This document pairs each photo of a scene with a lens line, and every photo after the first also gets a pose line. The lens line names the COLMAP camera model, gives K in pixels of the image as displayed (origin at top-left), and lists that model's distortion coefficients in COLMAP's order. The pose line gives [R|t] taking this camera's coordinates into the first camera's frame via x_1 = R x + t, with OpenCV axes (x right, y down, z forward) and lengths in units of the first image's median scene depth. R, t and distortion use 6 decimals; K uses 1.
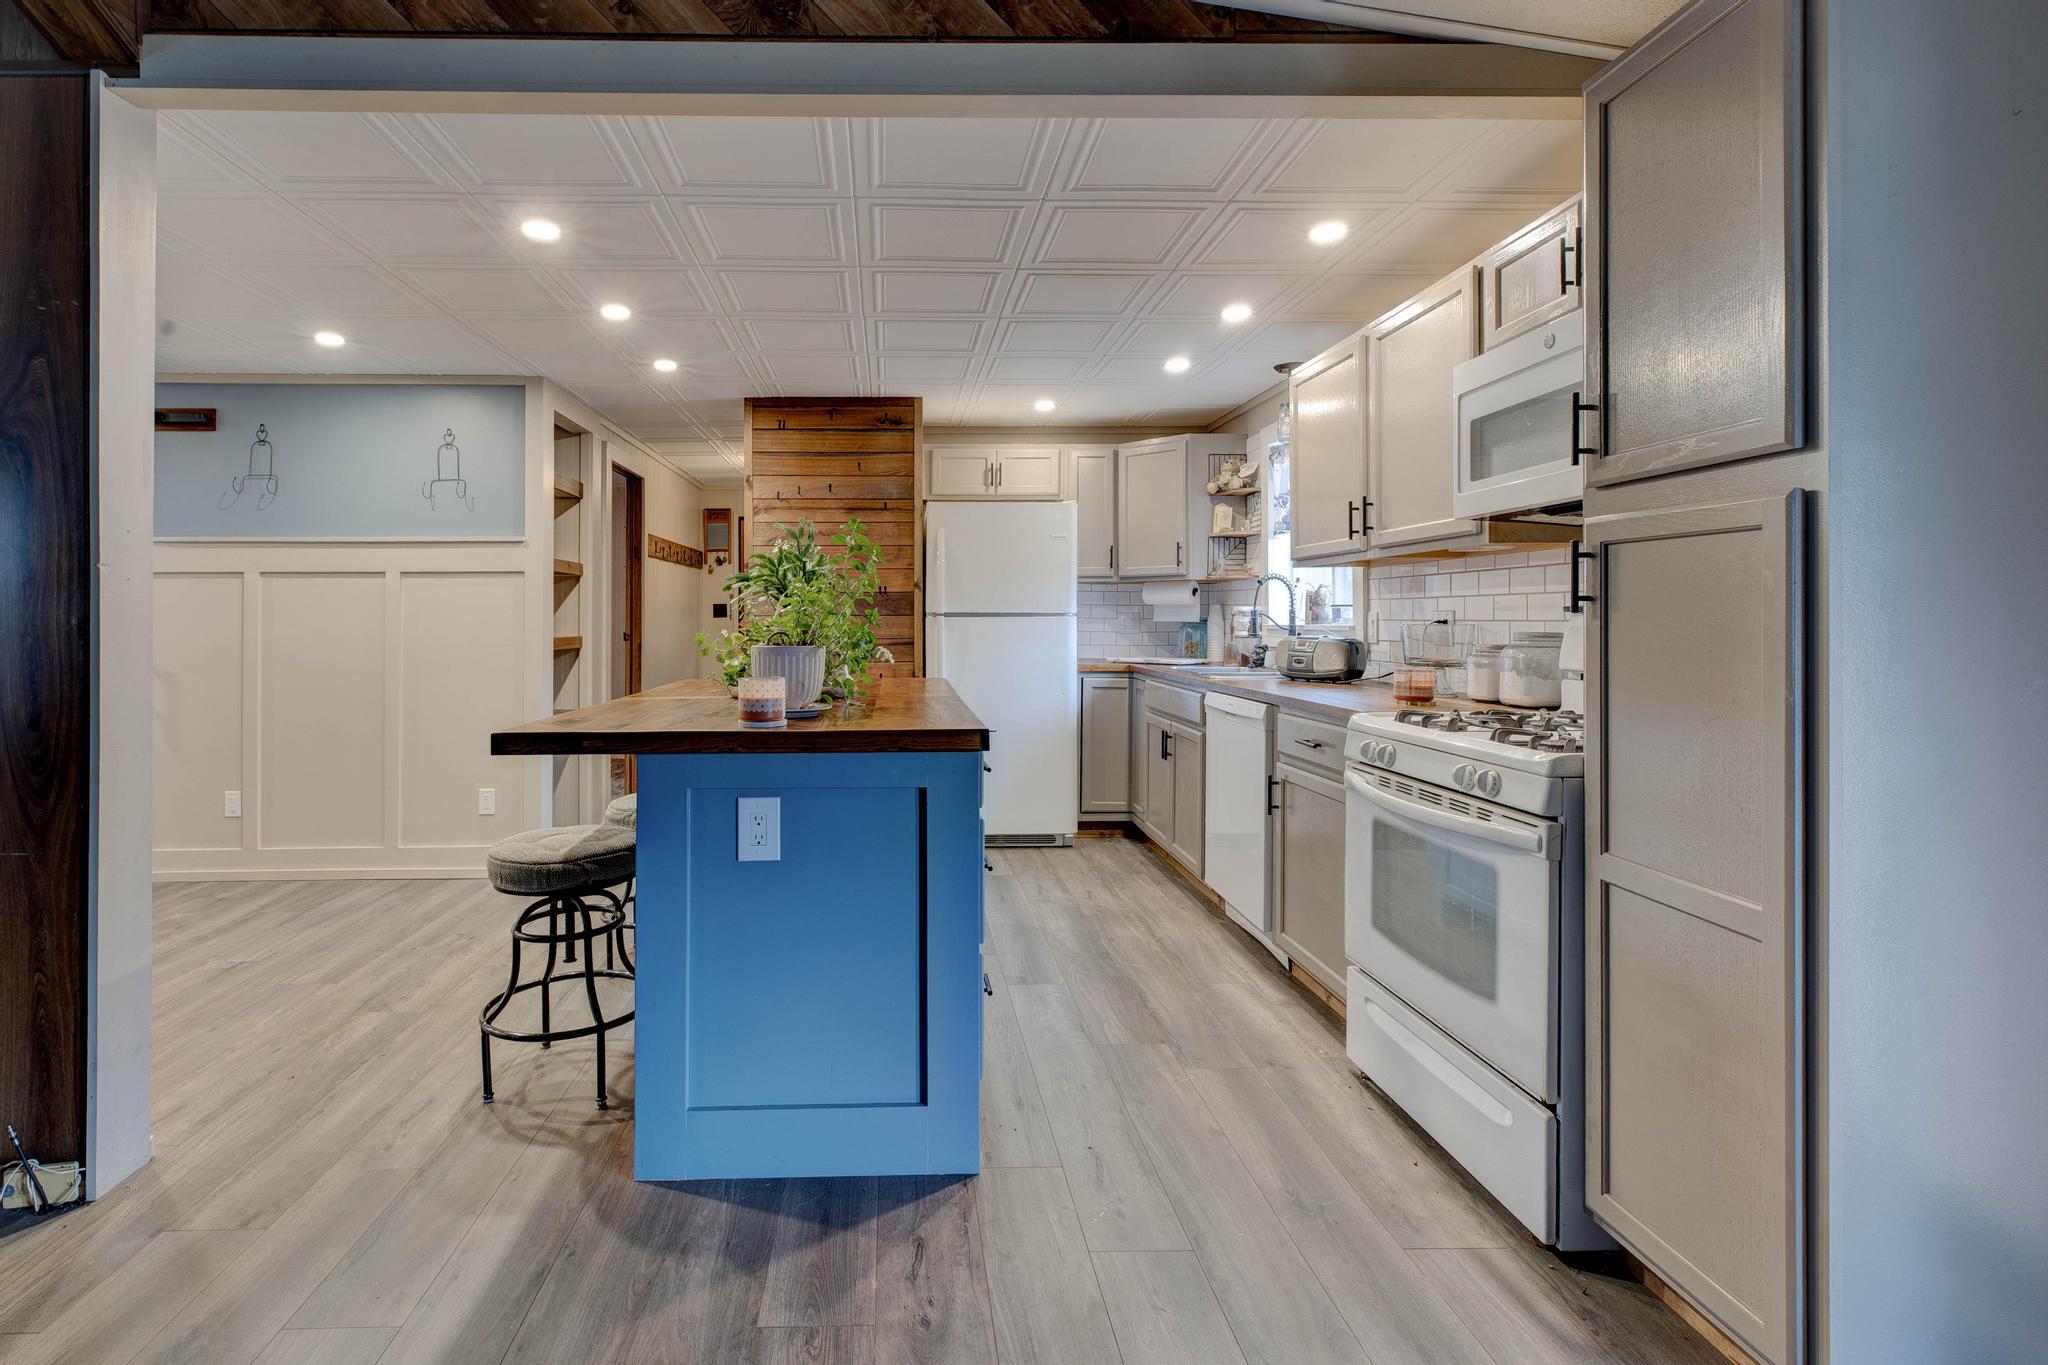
lens RADIAL K [[954.2, 0, 907.8], [0, 954.2, 611.8], [0, 0, 1]] dist [0.011404, -0.002027]
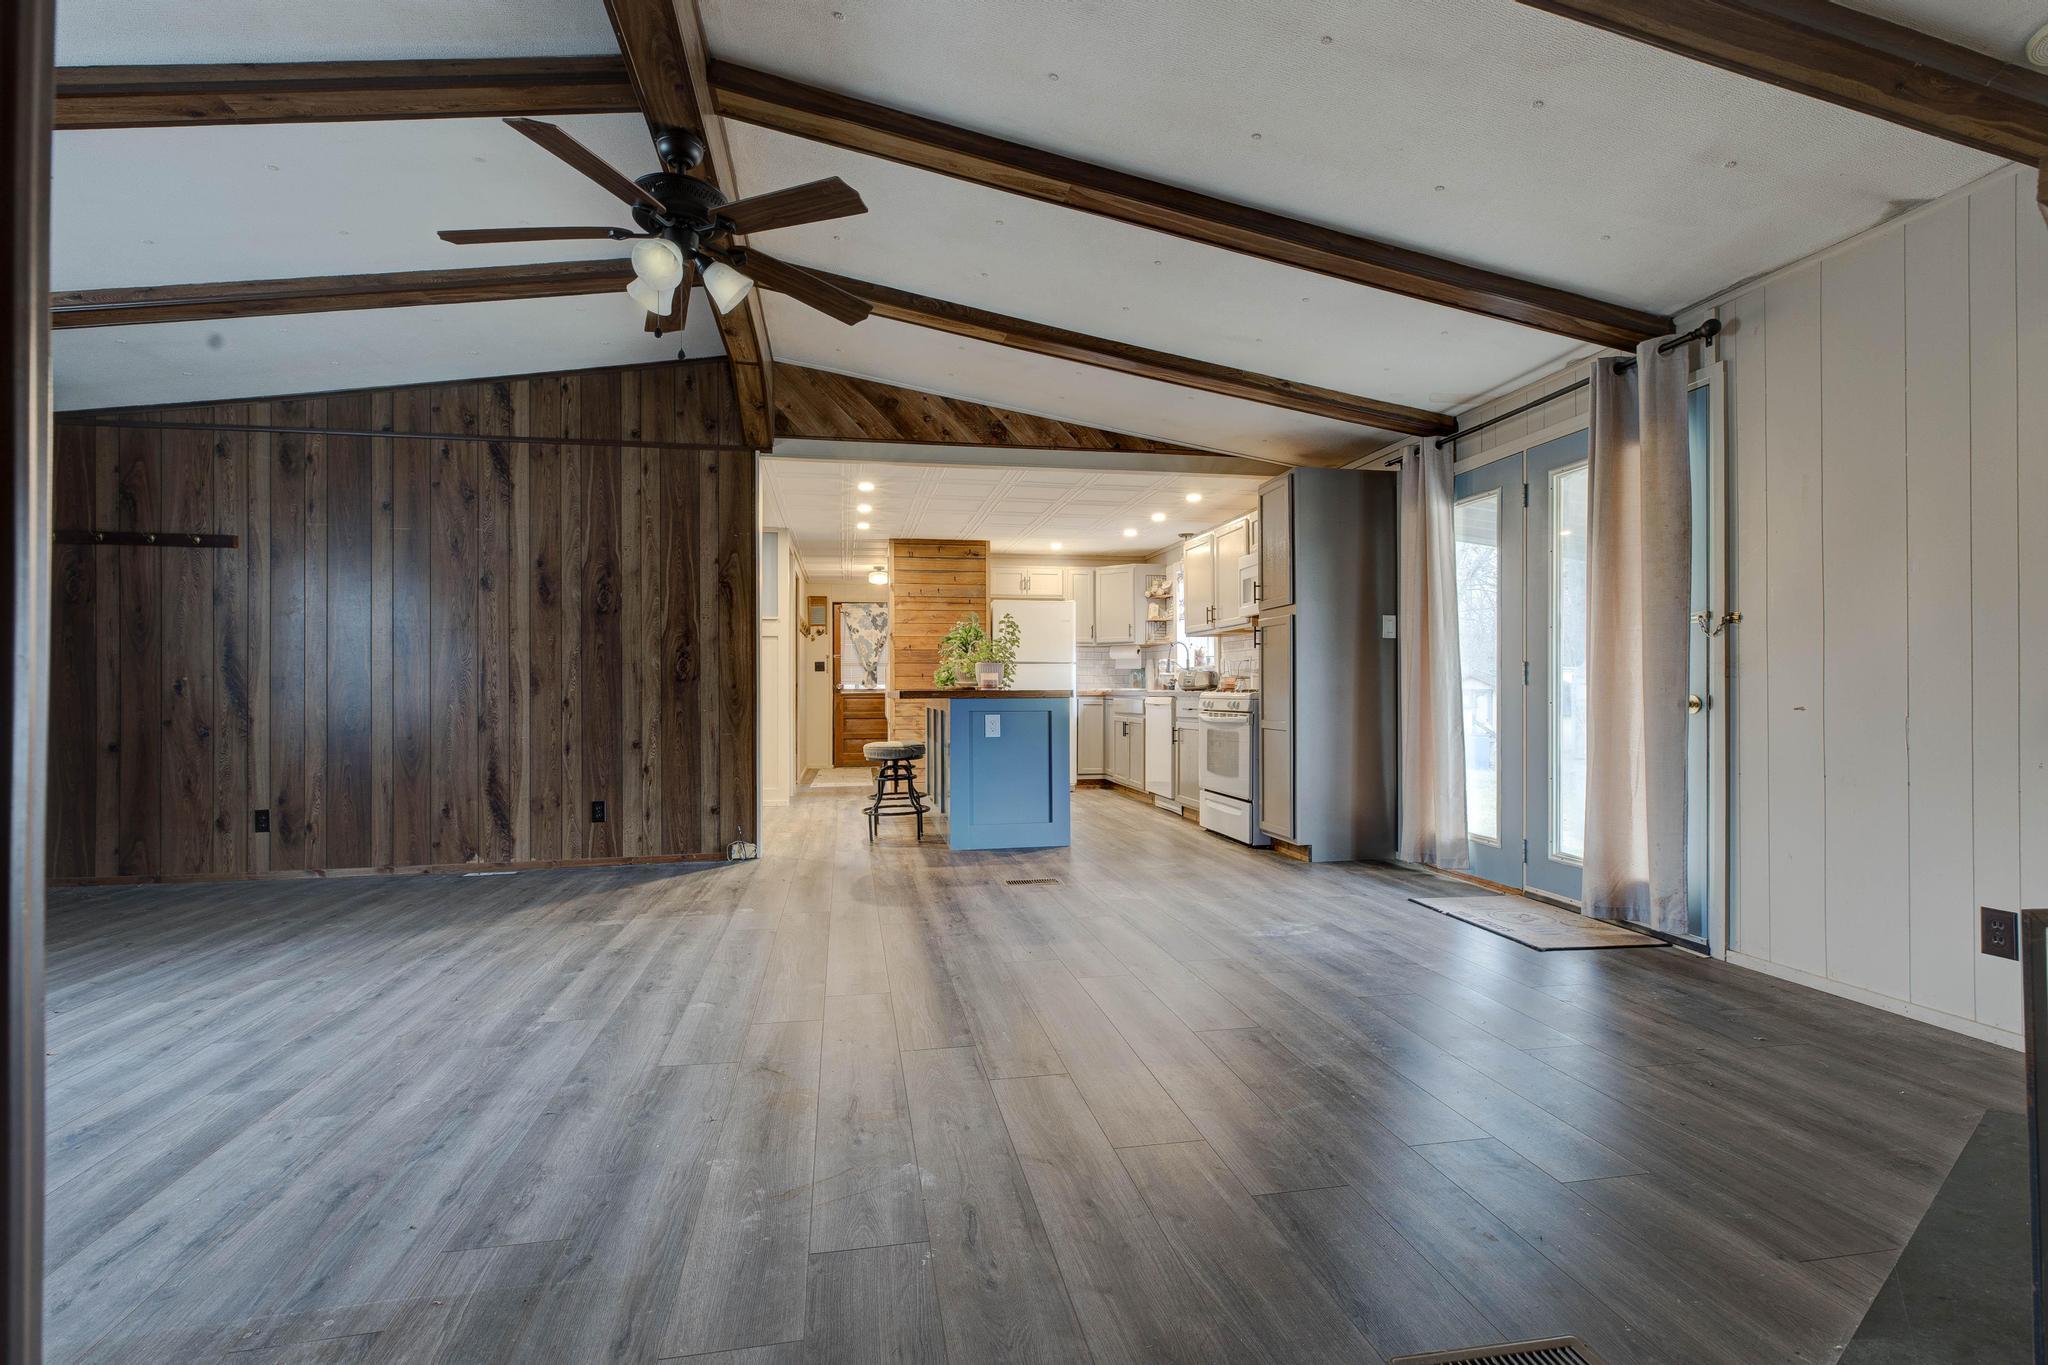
lens RADIAL K [[954.2, 0, 1021.2], [0, 954.2, 677.4], [0, 0, 1]] dist [0.011404, -0.002027]
pose [[0.984630, -0.000892, 0.174653, -0.246459], [0.002854, 0.999936, -0.010987, 0.050134], [-0.174632, 0.011316, 0.984569, -0.776970]]
